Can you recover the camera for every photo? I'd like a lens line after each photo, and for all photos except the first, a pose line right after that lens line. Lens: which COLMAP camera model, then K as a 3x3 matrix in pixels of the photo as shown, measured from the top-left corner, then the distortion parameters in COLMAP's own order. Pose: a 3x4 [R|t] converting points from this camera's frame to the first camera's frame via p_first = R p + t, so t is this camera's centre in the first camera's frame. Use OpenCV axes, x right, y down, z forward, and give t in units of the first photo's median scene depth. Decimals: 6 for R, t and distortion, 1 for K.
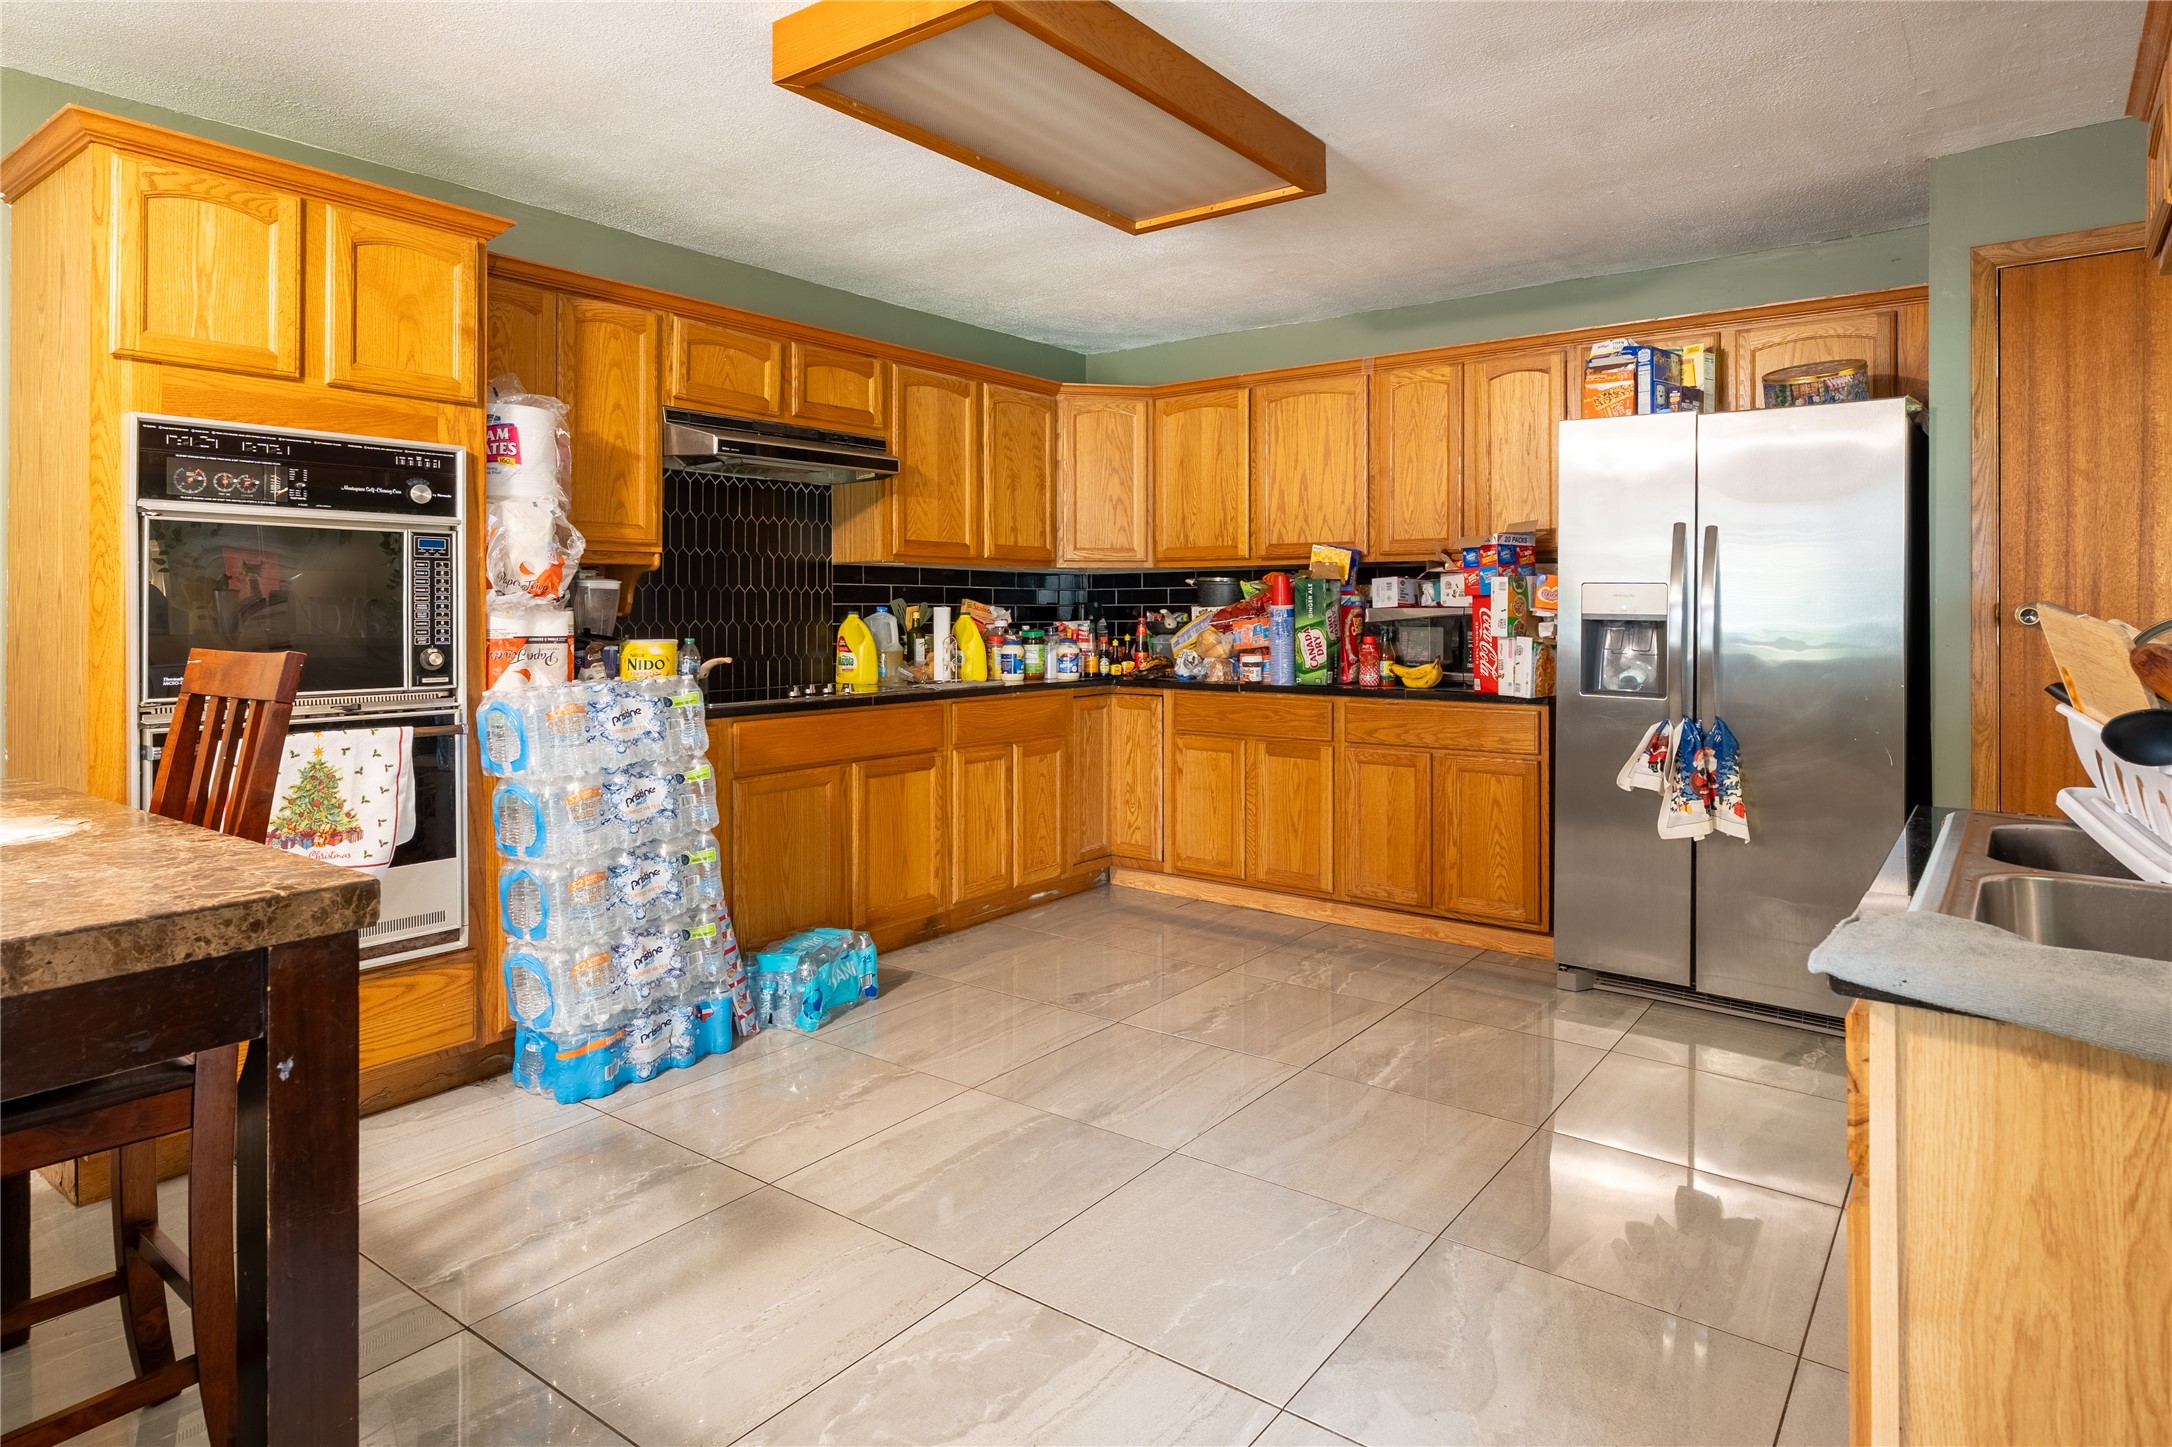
lens RADIAL K [[1210.0, 0, 1130.9], [0, 1210.0, 602.6], [0, 0, 1]] dist [-0.006268, -0.001099]
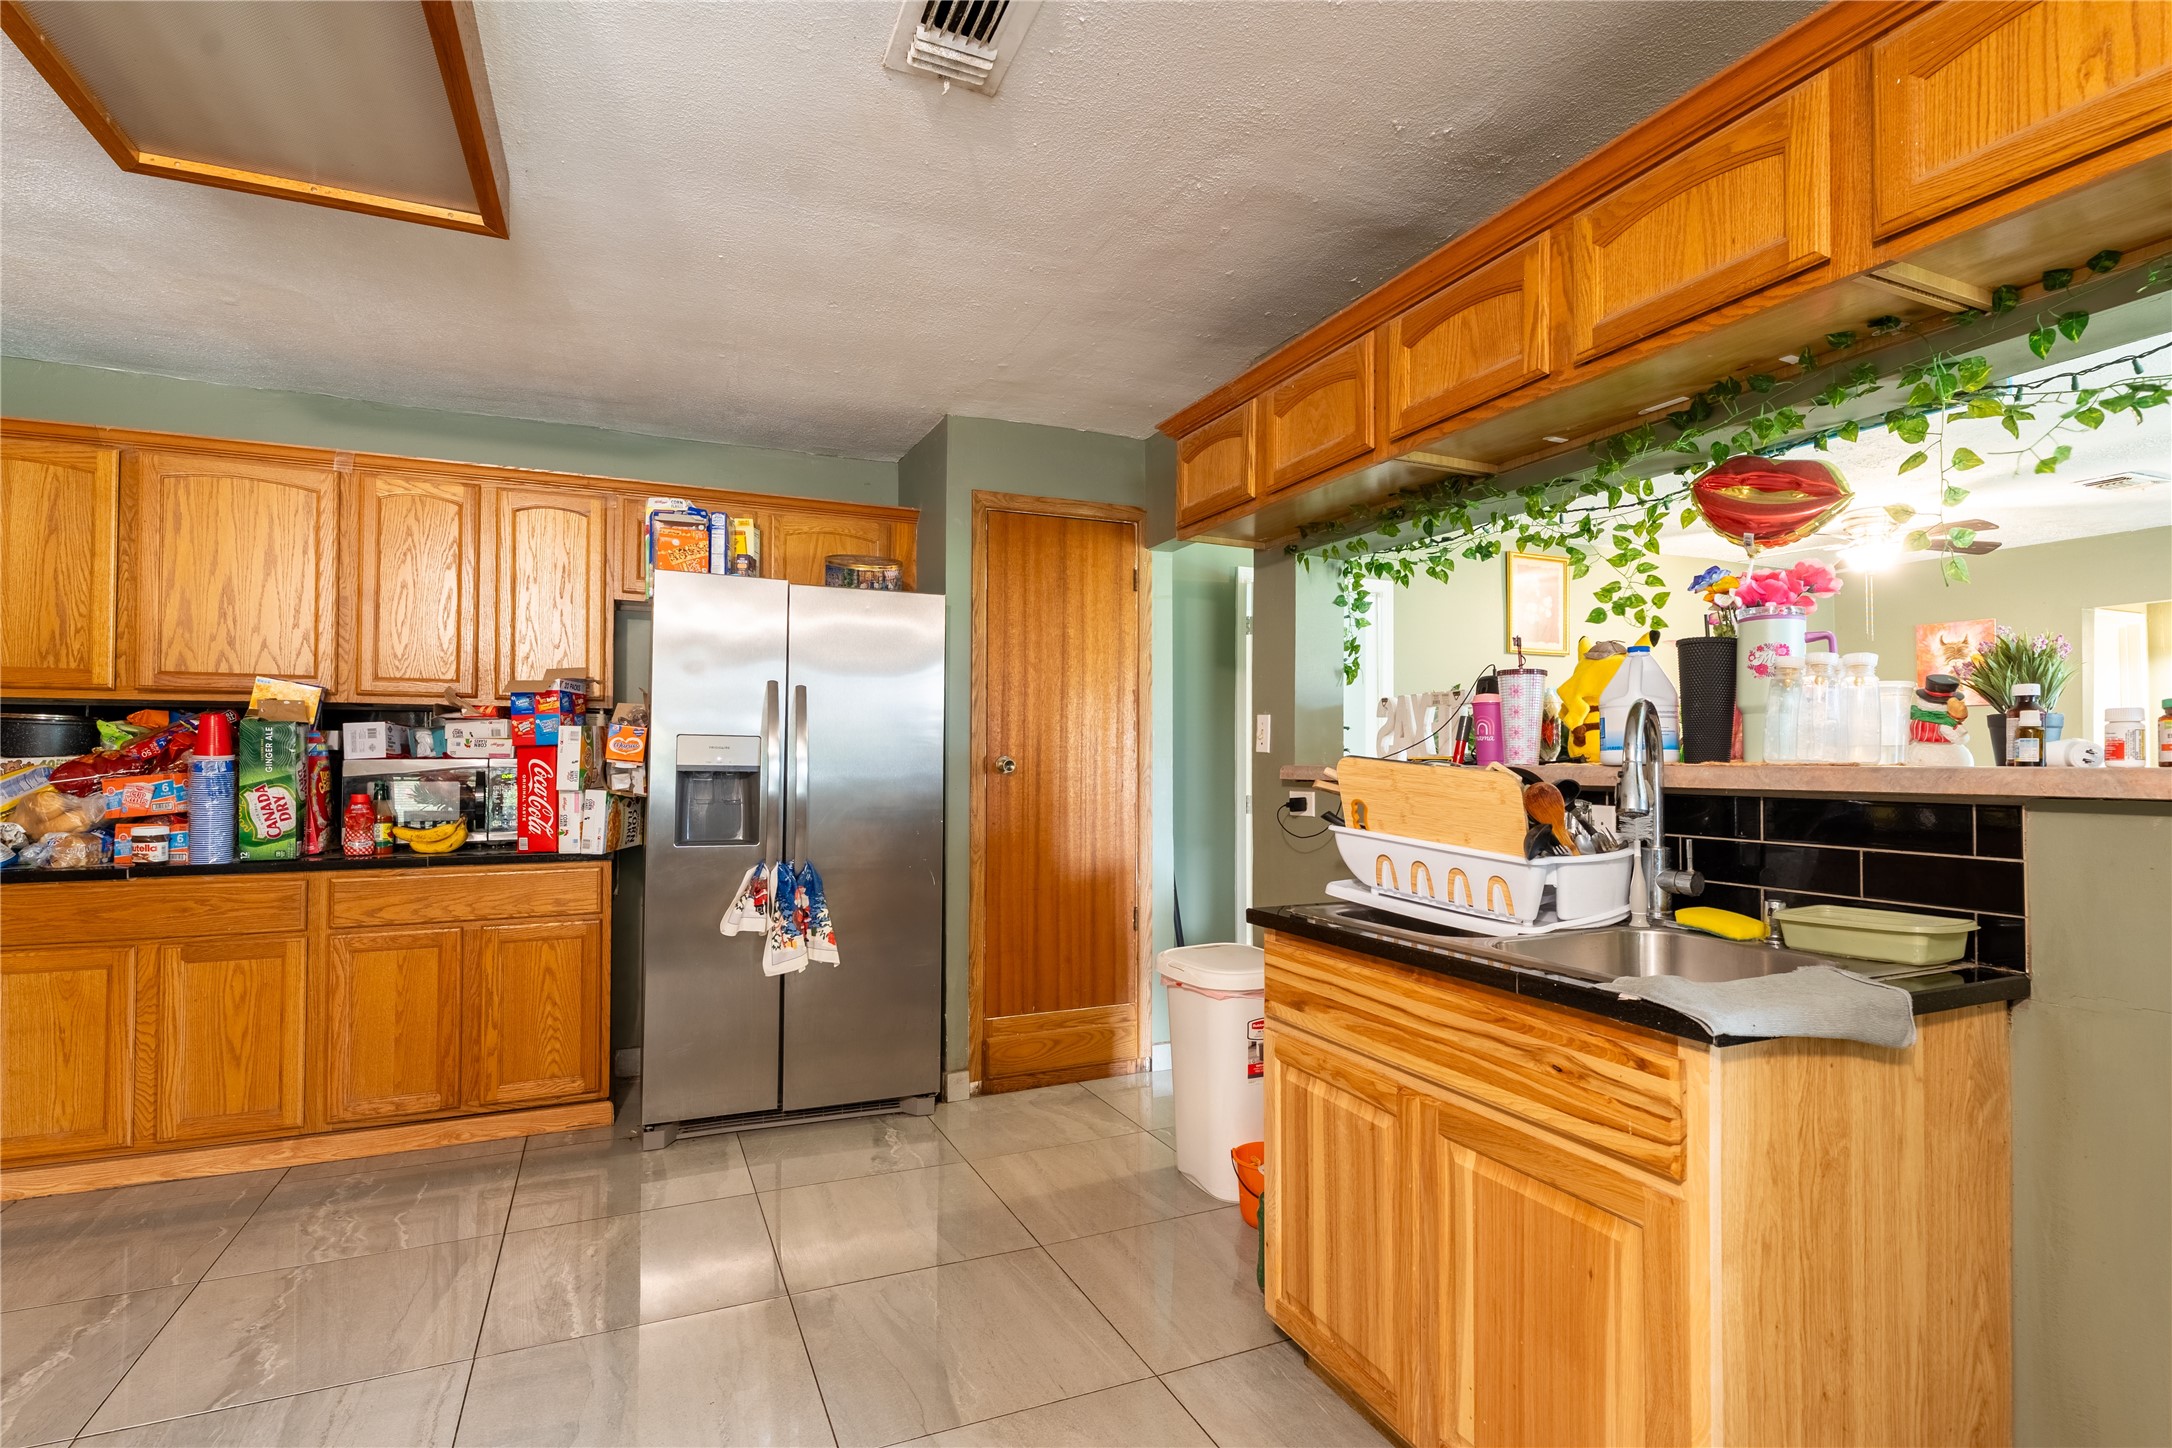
lens RADIAL K [[1038.7, 0, 1090.3], [0, 1038.7, 739.5], [0, 0, 1]] dist [-0.007778, 0.002603]
pose [[0.489337, 0.017950, 0.871910, -0.175203], [-0.004618, 0.999827, -0.017991, 0.001565], [-0.872082, 0.004777, 0.489336, 0.239898]]
